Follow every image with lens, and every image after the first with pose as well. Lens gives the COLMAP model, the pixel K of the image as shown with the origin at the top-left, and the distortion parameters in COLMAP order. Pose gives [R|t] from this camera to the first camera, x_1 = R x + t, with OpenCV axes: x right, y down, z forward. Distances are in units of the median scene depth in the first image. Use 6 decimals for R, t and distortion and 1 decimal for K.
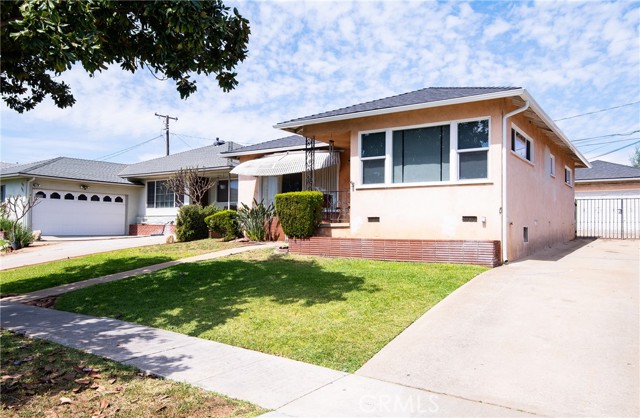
lens RADIAL K [[477.9, 0, 320.0], [0, 477.9, 209.0], [0, 0, 1]] dist [0.000418, 0.000066]
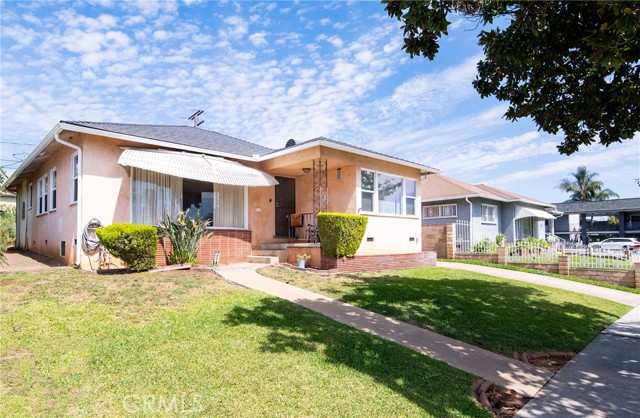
lens RADIAL K [[352.4, 0, 316.4], [0, 352.4, 214.4], [0, 0, 1]] dist [-0.001433, -0.000993]
pose [[0.197927, 0.059070, 0.978435, -0.852718], [-0.030283, 0.998075, -0.054130, 0.010661], [-0.979749, -0.018916, 0.199335, 0.962060]]
